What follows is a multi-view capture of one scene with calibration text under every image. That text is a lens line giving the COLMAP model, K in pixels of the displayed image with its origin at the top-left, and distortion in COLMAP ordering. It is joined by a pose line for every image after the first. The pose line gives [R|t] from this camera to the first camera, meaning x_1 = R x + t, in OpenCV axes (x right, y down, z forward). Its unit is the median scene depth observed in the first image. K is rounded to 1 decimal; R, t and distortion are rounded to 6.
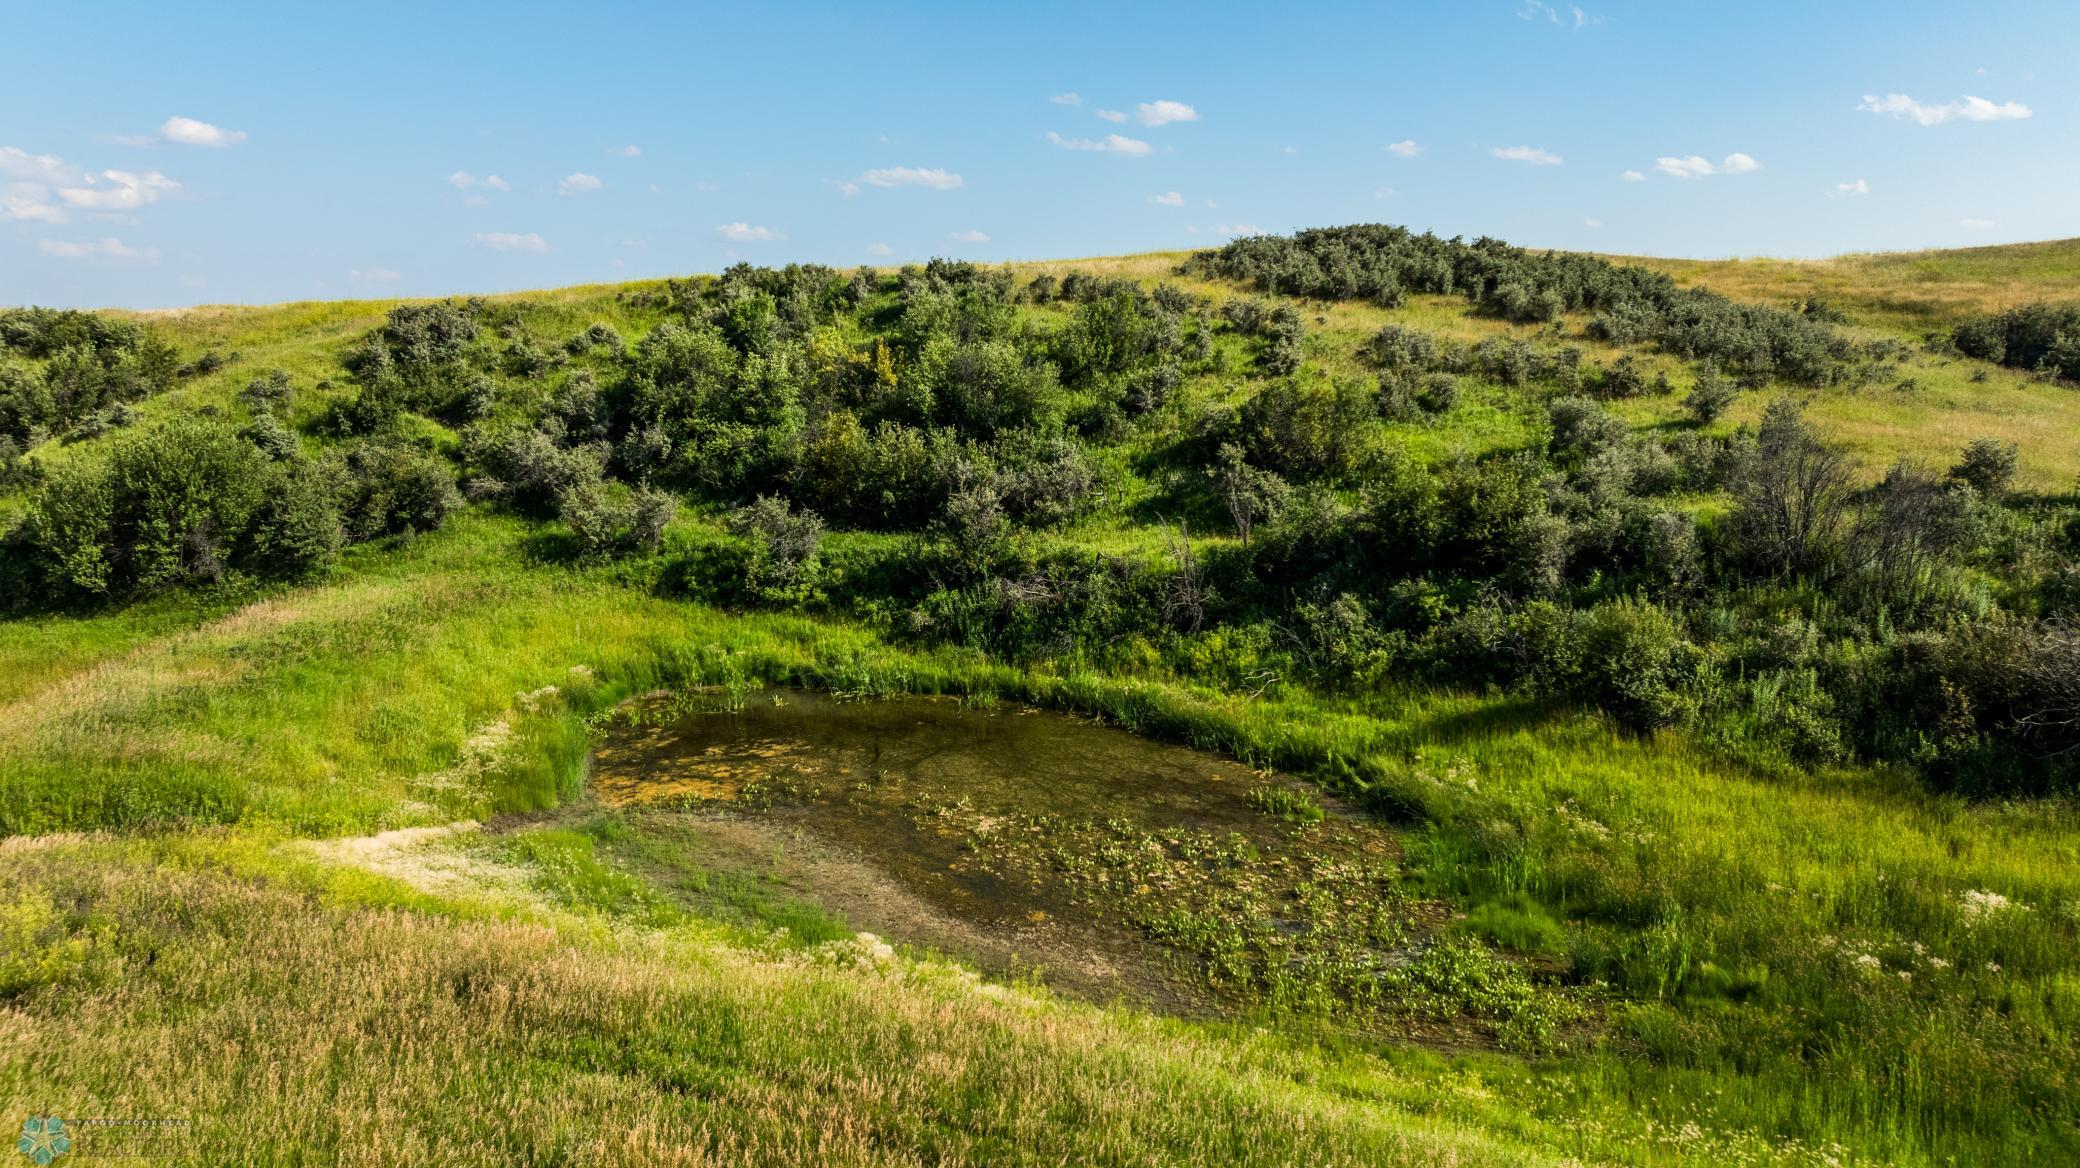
lens RADIAL K [[1499.3, 0, 1040.5], [0, 1499.3, 582.7], [0, 0, 1]] dist [-0.004586, 0.005488]
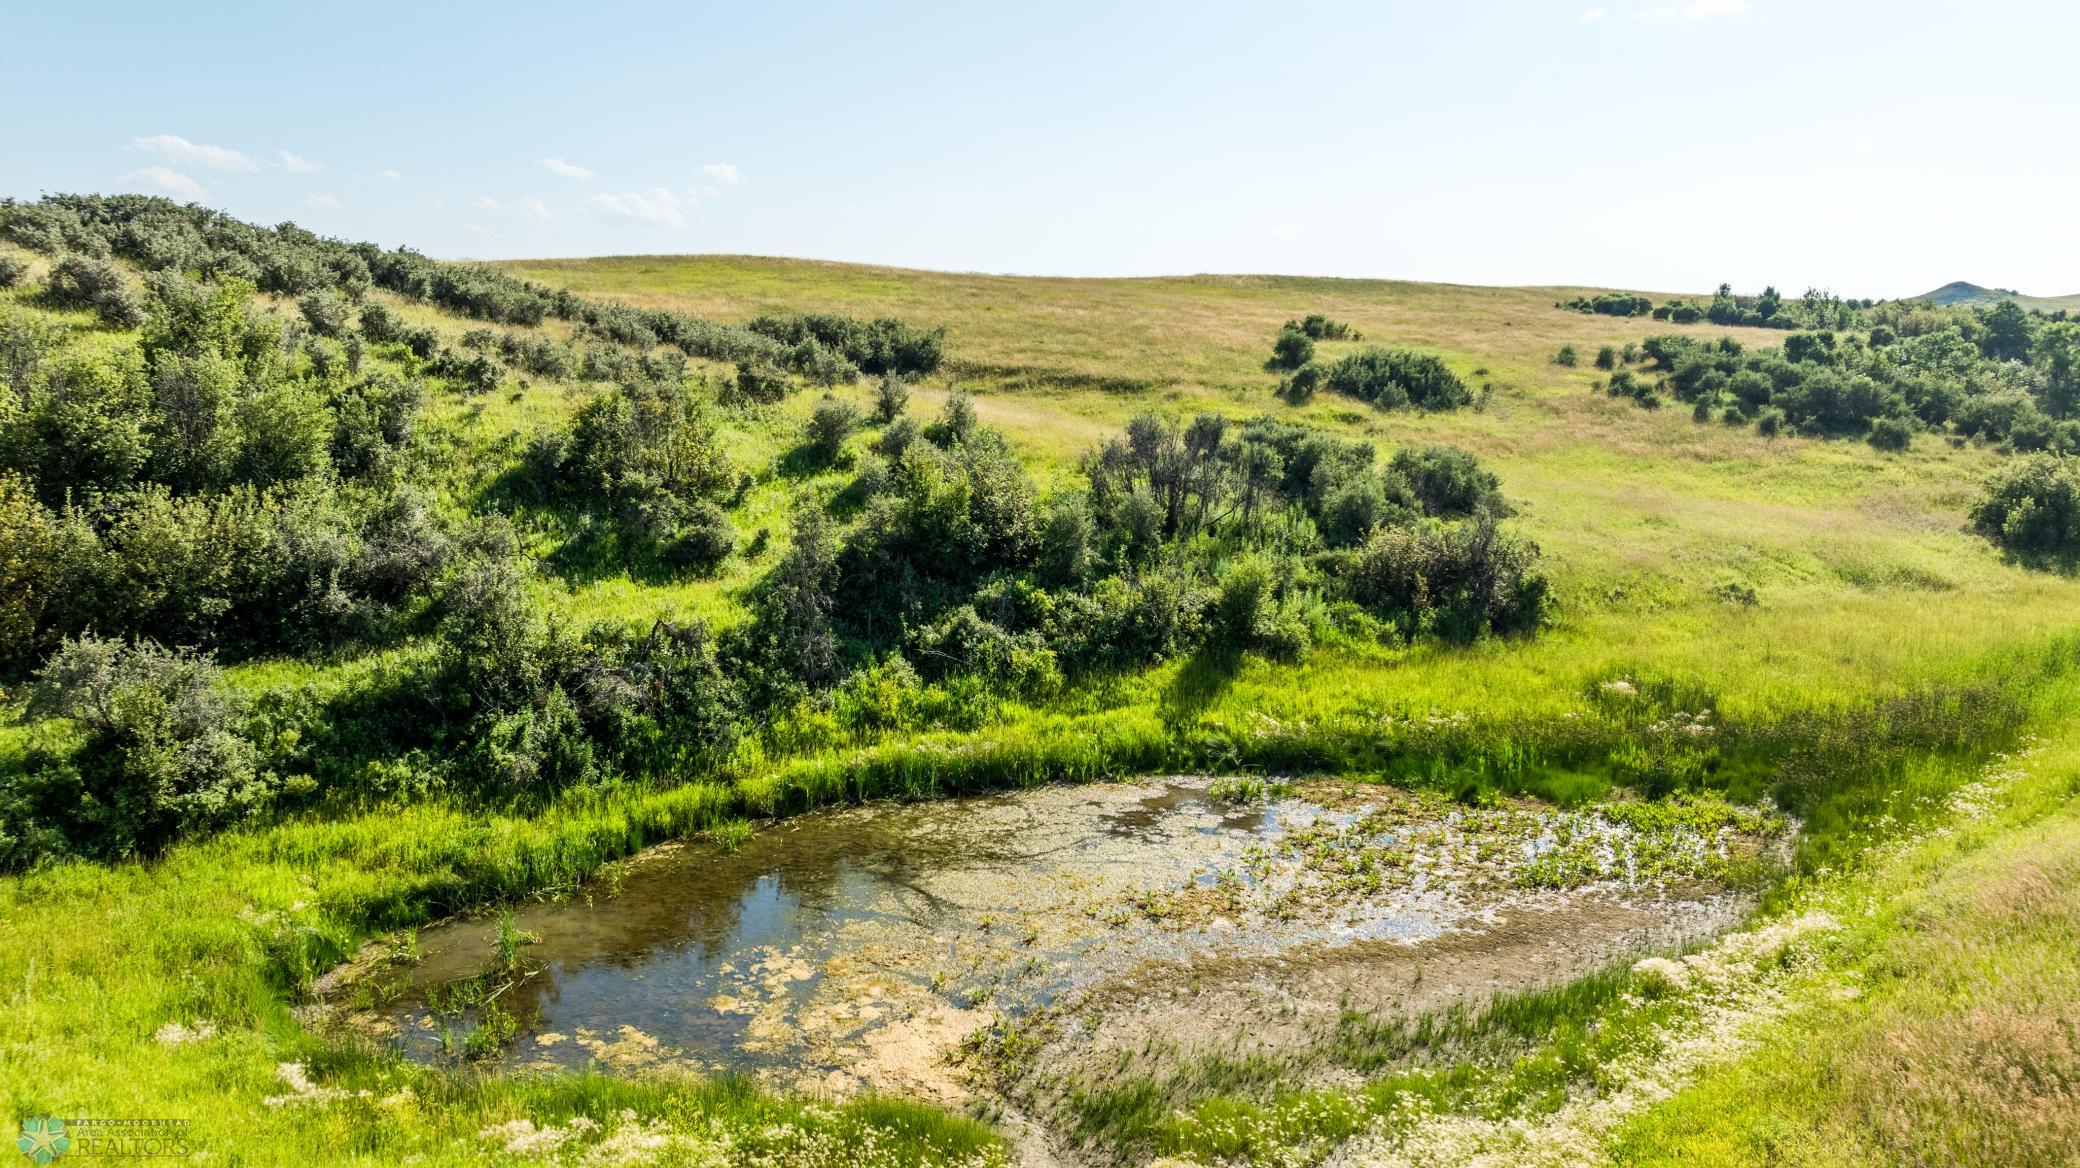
lens RADIAL K [[1499.3, 0, 1052.8], [0, 1499.3, 586.6], [0, 0, 1]] dist [-0.004586, 0.005488]
pose [[0.371804, -0.149720, 0.916158, -0.563426], [0.151622, 0.983450, 0.099184, -0.079207], [-0.915845, 0.102033, 0.388351, 0.493533]]
